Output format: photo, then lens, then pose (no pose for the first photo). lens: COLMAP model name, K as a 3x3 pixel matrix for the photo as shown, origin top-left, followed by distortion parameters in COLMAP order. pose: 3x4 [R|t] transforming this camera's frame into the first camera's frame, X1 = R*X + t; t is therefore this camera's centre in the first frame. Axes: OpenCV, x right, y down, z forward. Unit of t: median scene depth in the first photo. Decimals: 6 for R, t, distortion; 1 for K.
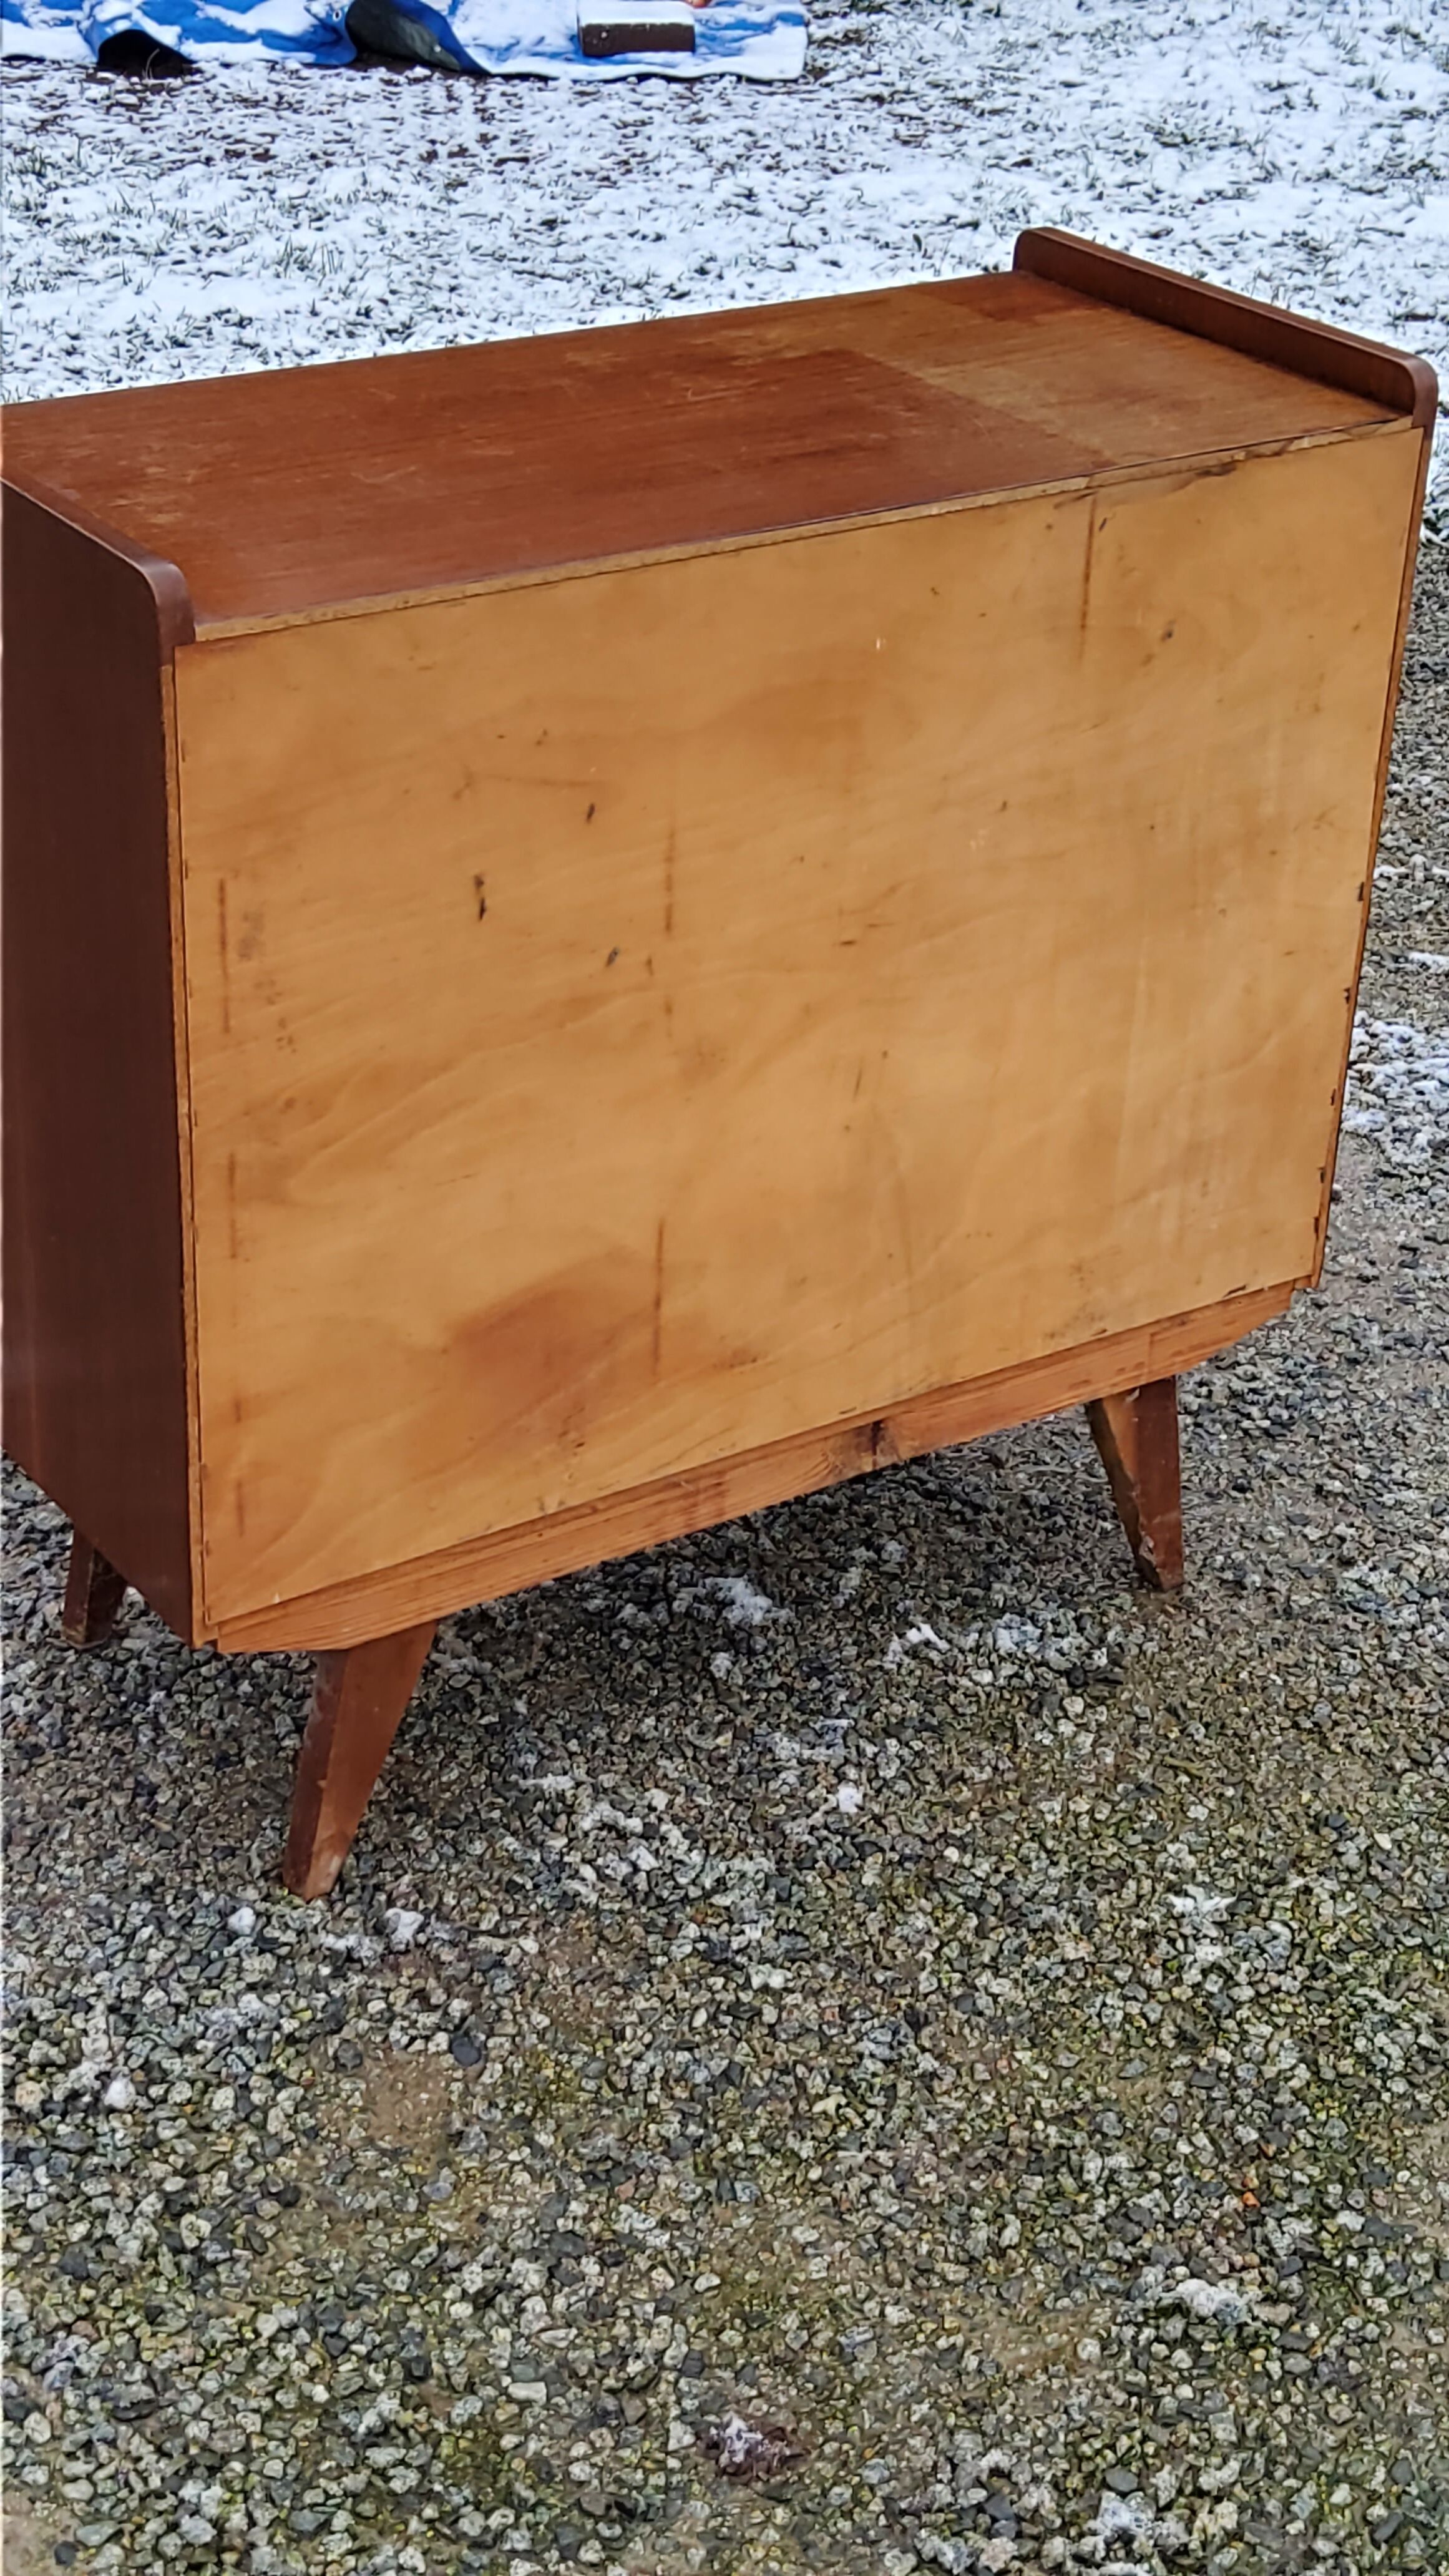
lens RADIAL K [[3812.0, 0, 715.8], [0, 3812.0, 1253.9], [0, 0, 1]] dist [0.099890, 0.000000]
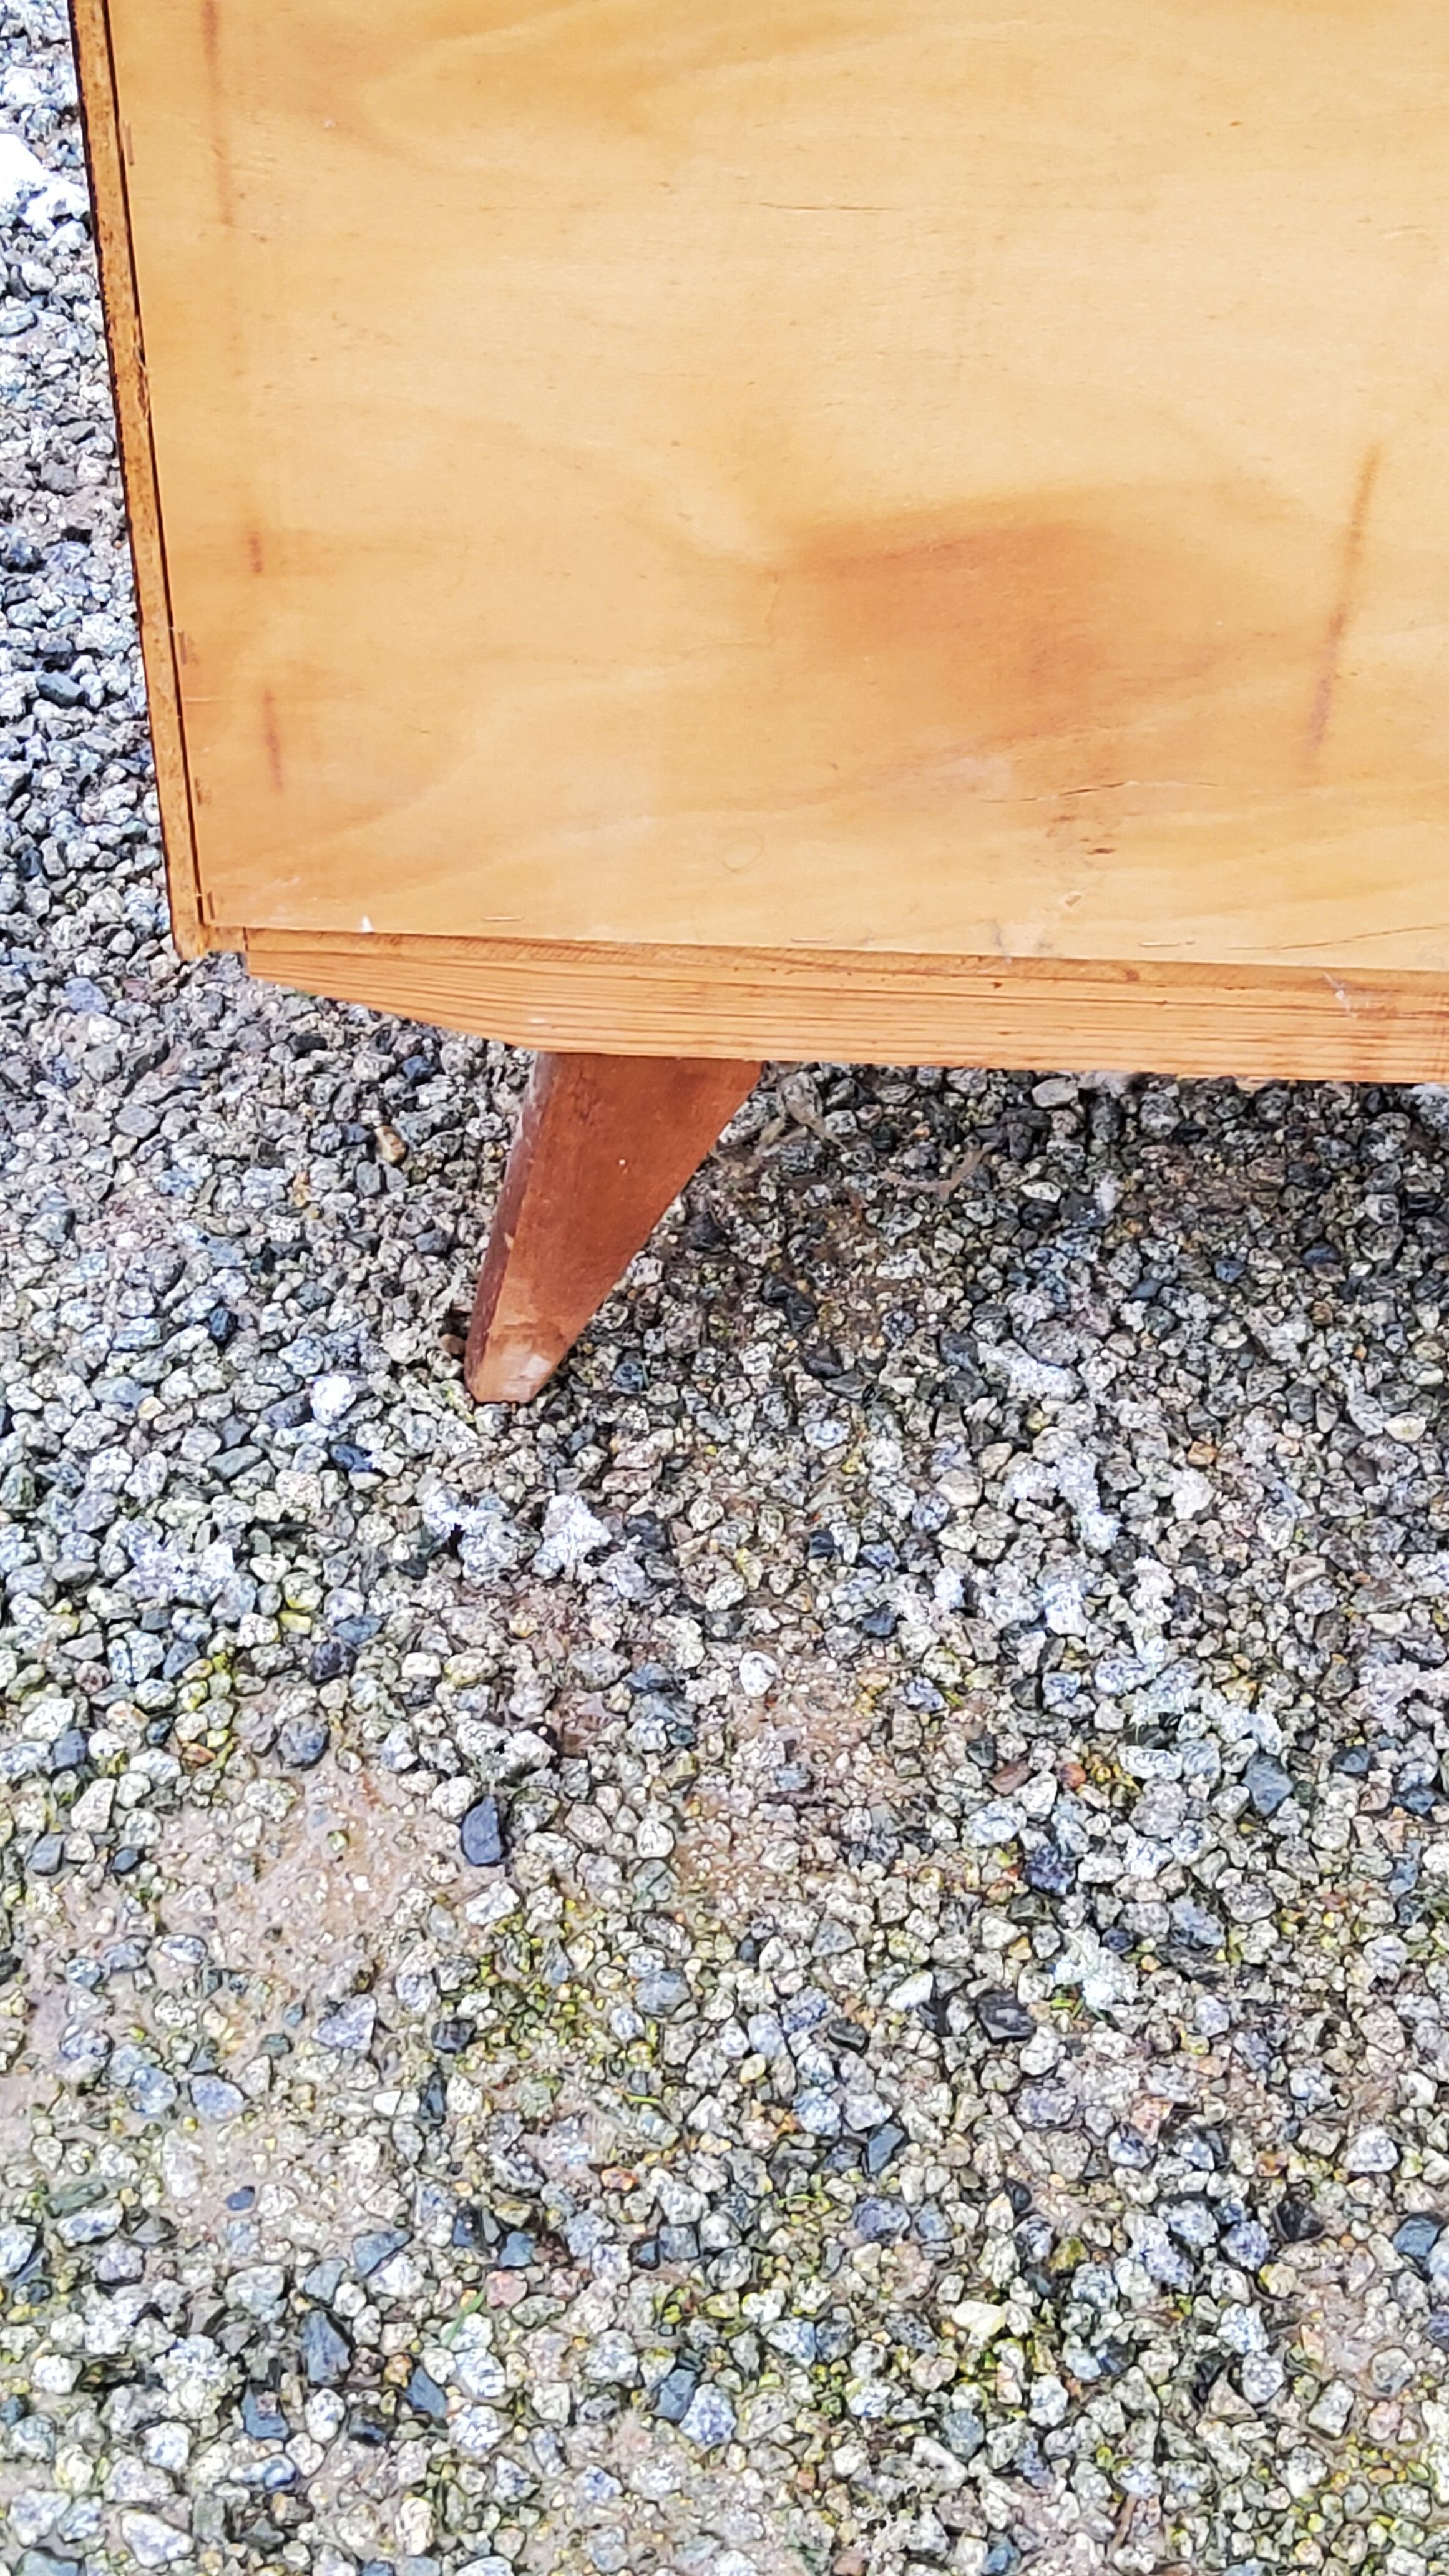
lens RADIAL K [[3812.0, 0, 710.9], [0, 3812.0, 1265.3], [0, 0, 1]] dist [0.099890, 0.000000]
pose [[0.813272, 0.433574, -0.388076, 0.126929], [-0.275827, 0.874491, 0.398980, -0.077340], [0.512356, -0.217437, 0.830790, 0.578792]]
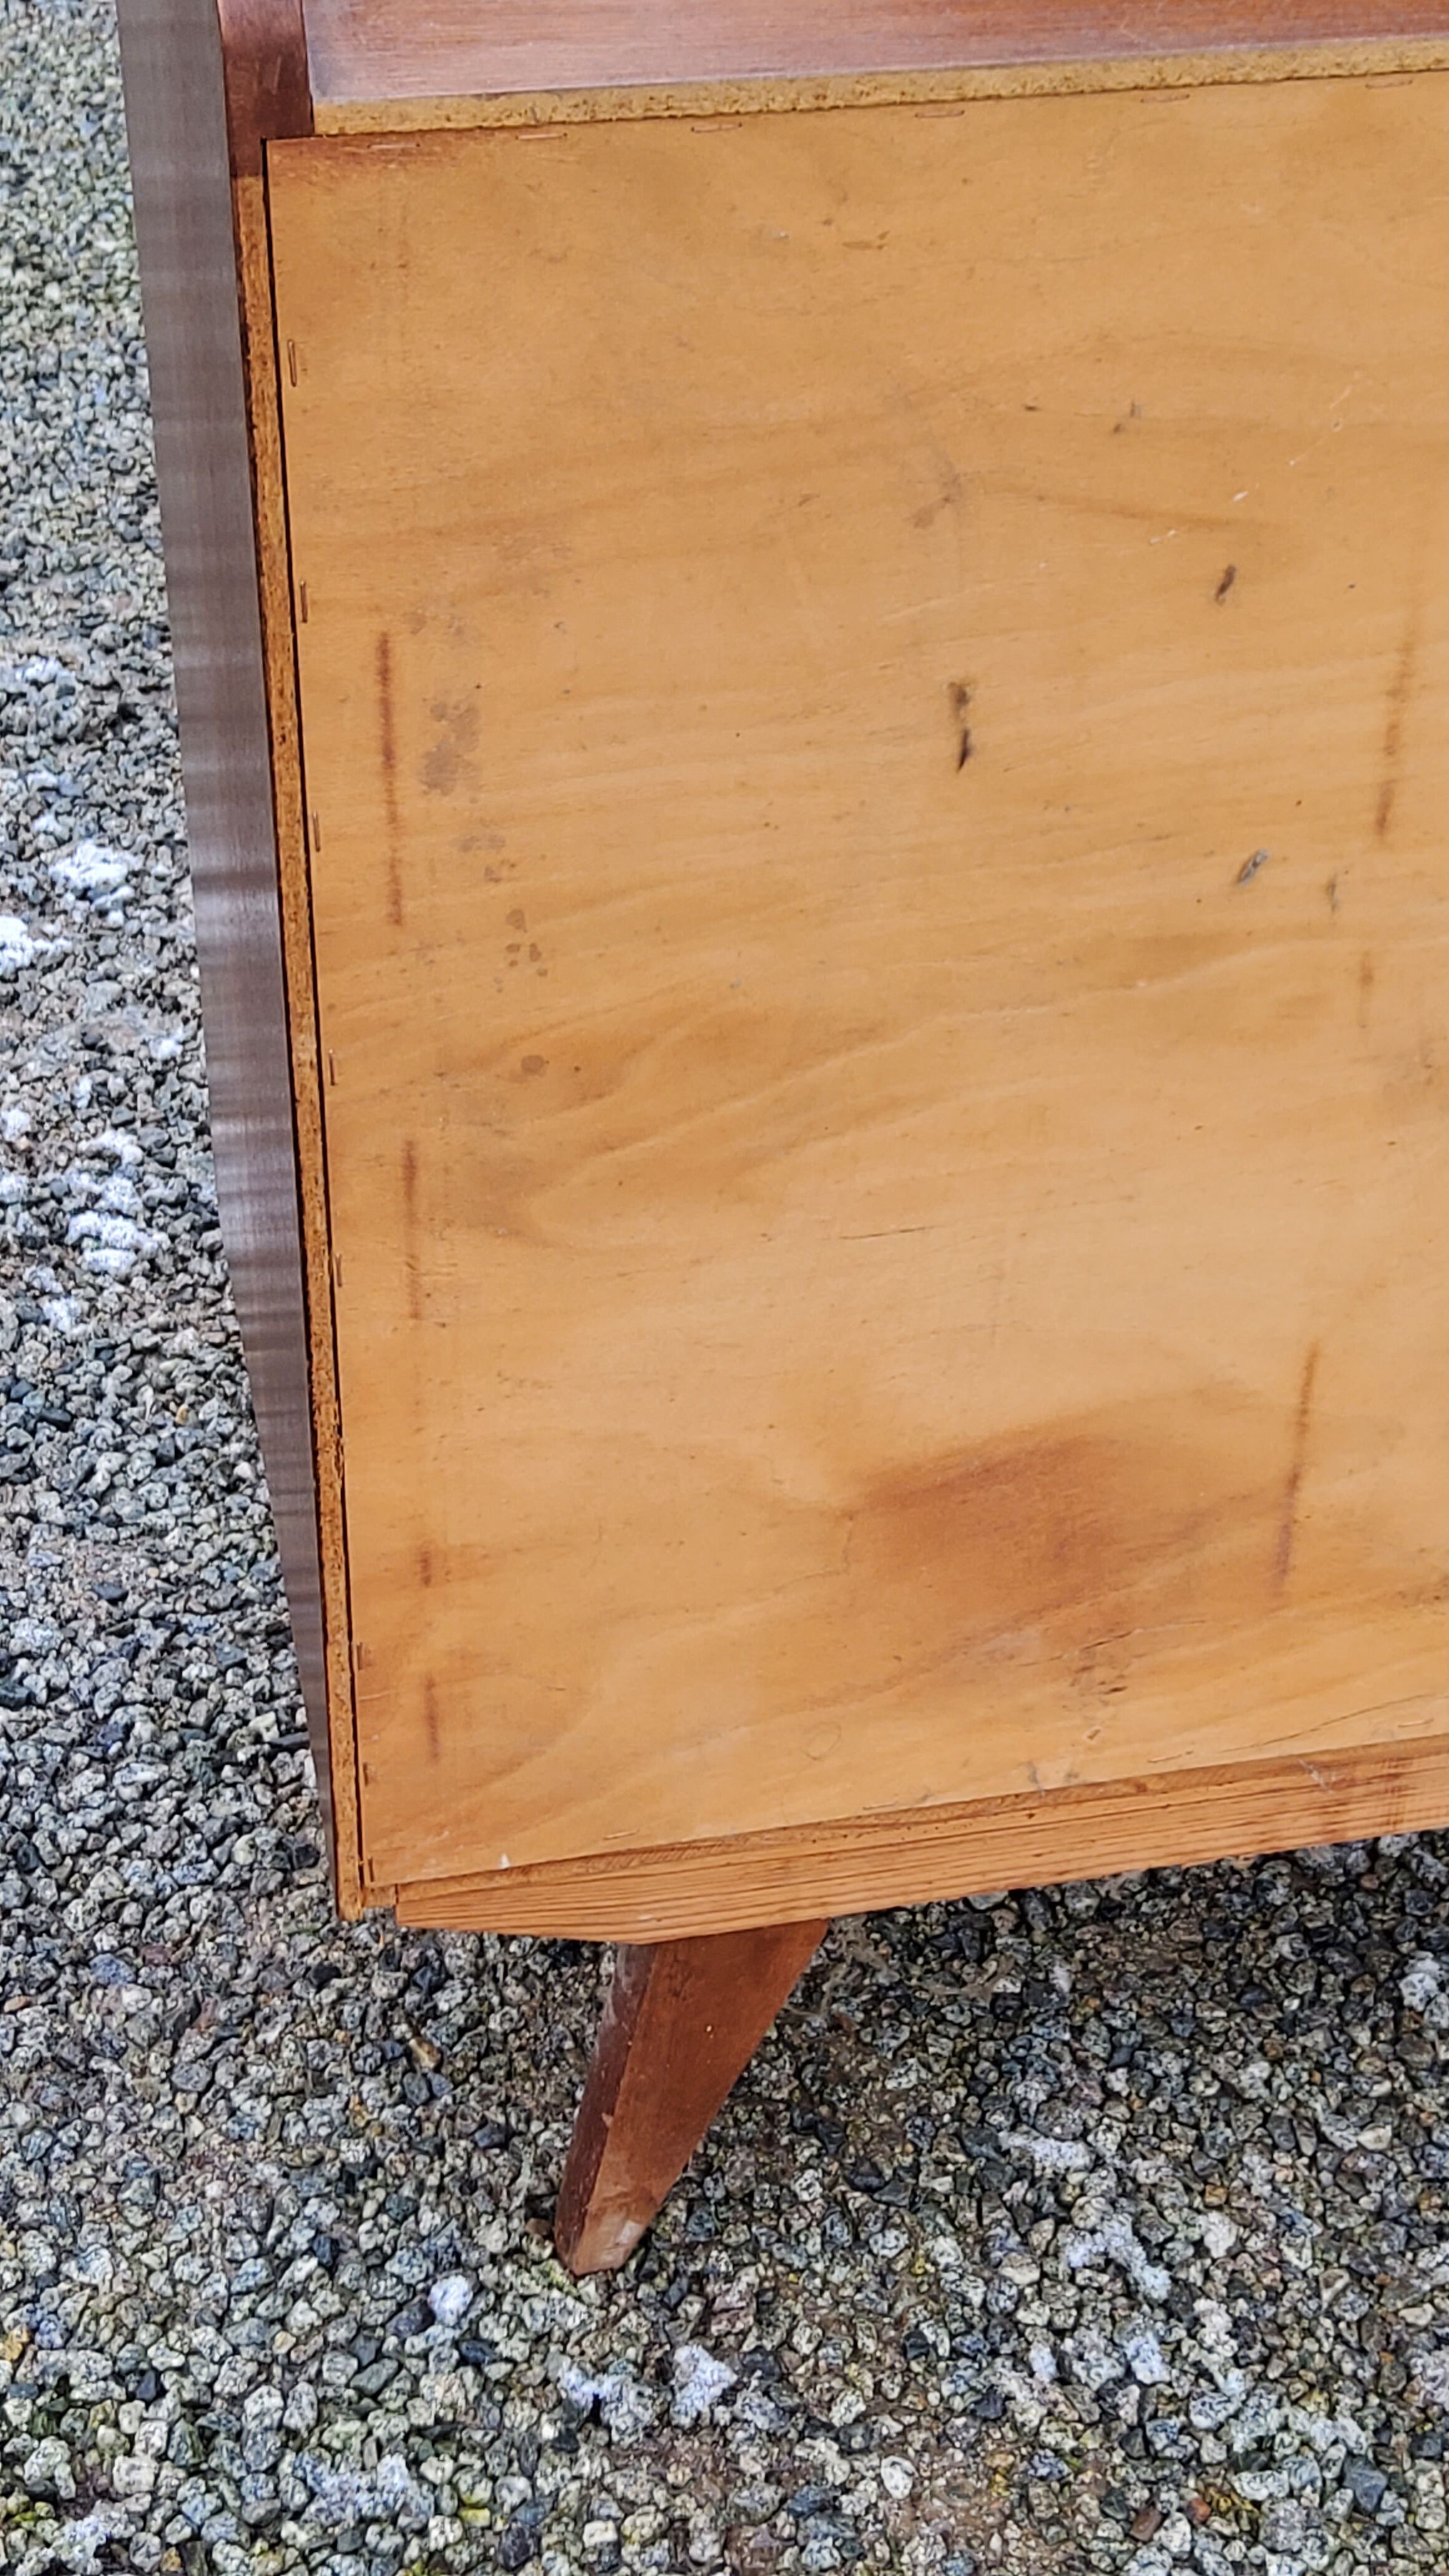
lens RADIAL K [[3812.0, 0, 720.9], [0, 3812.0, 1242.9], [0, 0, 1]] dist [0.099890, 0.000000]
pose [[0.926454, 0.209772, -0.312536, 0.070574], [-0.164457, 0.972452, 0.165202, -0.094660], [0.338581, -0.101653, 0.935430, 0.468323]]
